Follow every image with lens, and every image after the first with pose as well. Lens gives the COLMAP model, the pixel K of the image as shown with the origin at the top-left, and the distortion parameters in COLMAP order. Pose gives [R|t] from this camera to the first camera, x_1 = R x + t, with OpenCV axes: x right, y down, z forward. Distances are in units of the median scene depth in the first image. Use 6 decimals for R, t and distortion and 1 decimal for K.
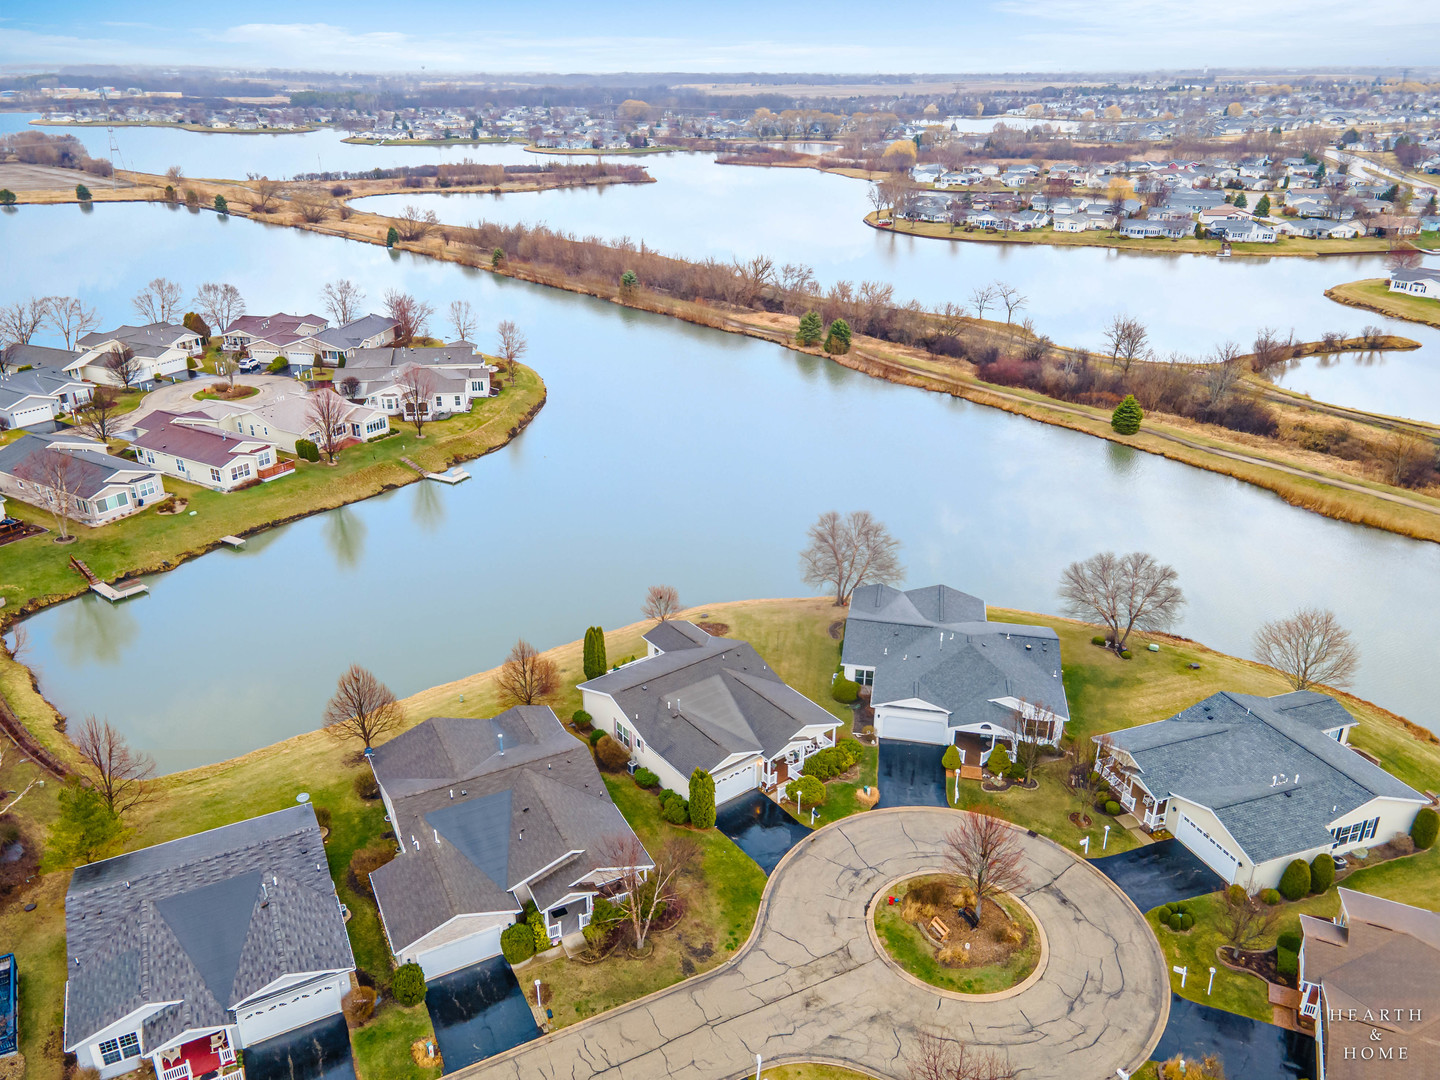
lens RADIAL K [[1054.4, 0, 721.6], [0, 1054.4, 535.2], [0, 0, 1]] dist [0.043688, 0.007775]
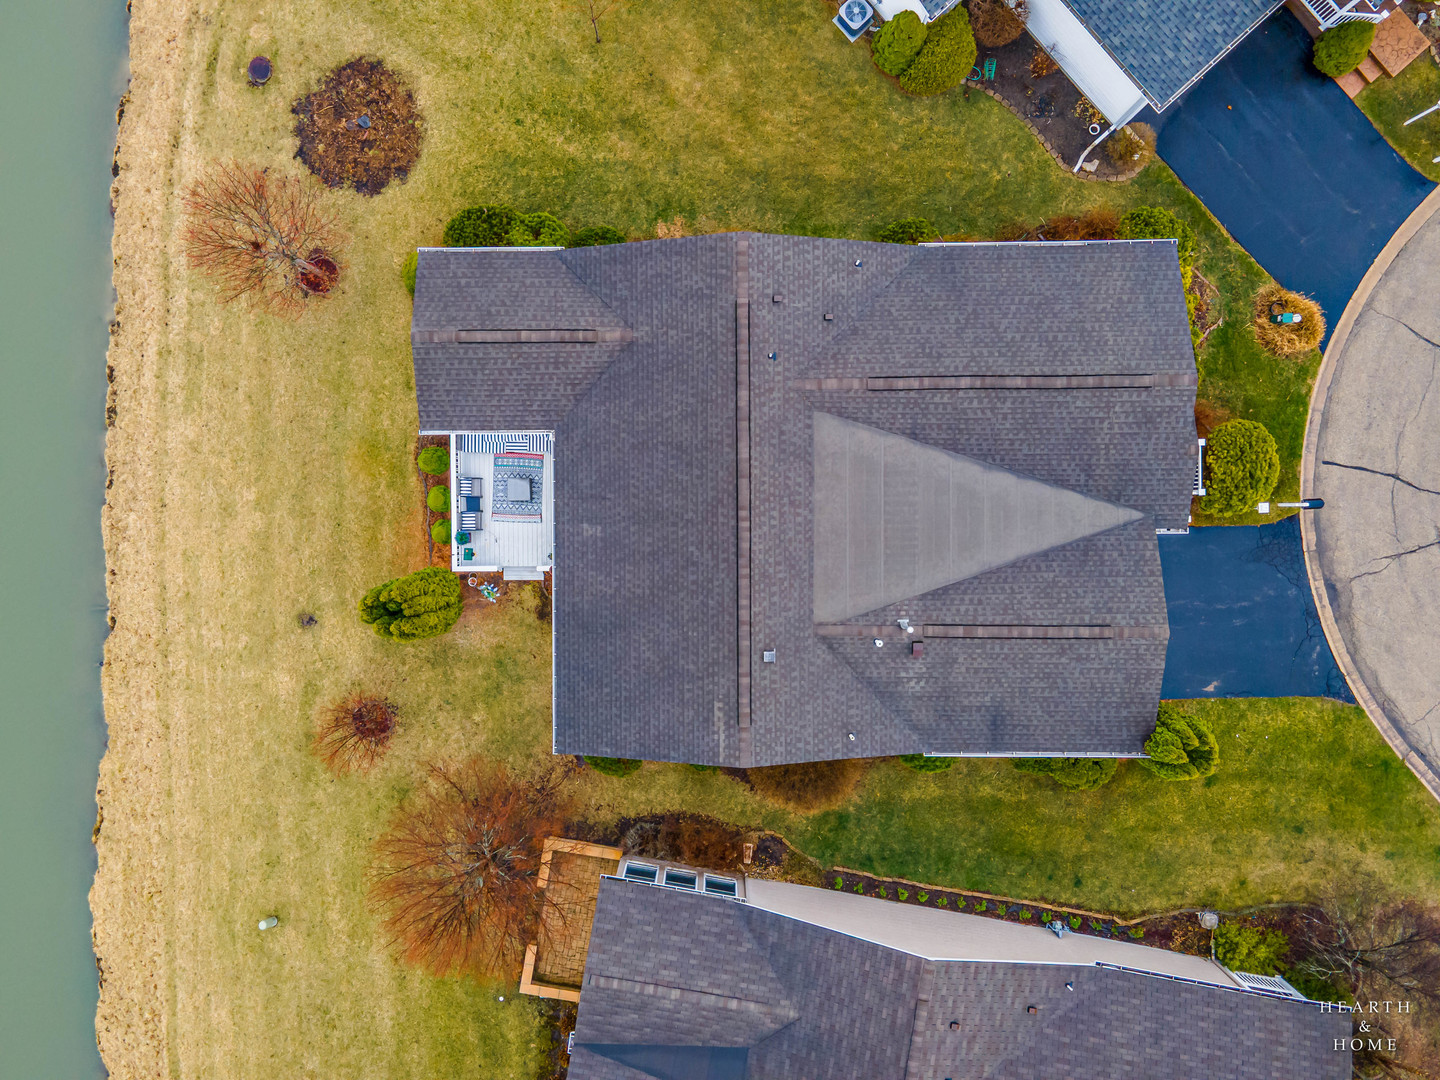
lens RADIAL K [[1054.4, 0, 714.9], [0, 1054.4, 514.1], [0, 0, 1]] dist [0.043688, 0.007775]
pose [[0.601666, -0.798521, -0.019027, -0.037319], [0.326493, 0.224125, 0.918243, -0.160360], [-0.728972, -0.558688, 0.395560, 0.851458]]
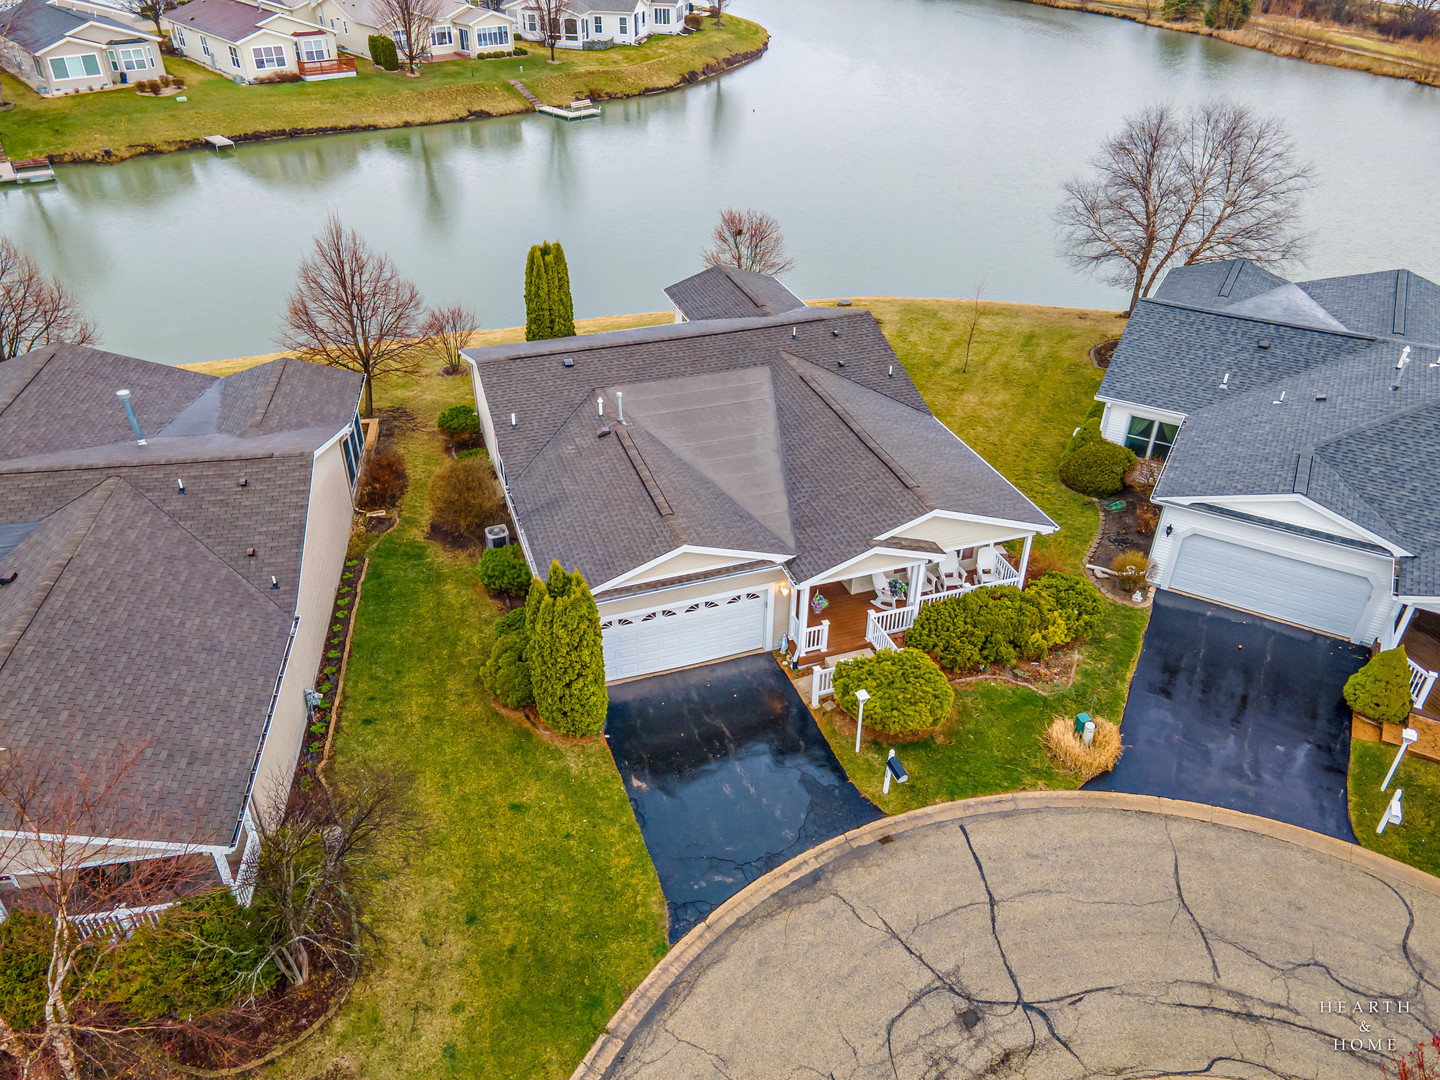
lens RADIAL K [[1054.4, 0, 721.3], [0, 1054.4, 535.5], [0, 0, 1]] dist [0.043688, 0.007775]
pose [[0.951092, 0.174744, -0.254734, 0.091836], [-0.130267, 0.974597, 0.182186, 0.121177], [0.280099, -0.140092, 0.949694, 0.585867]]
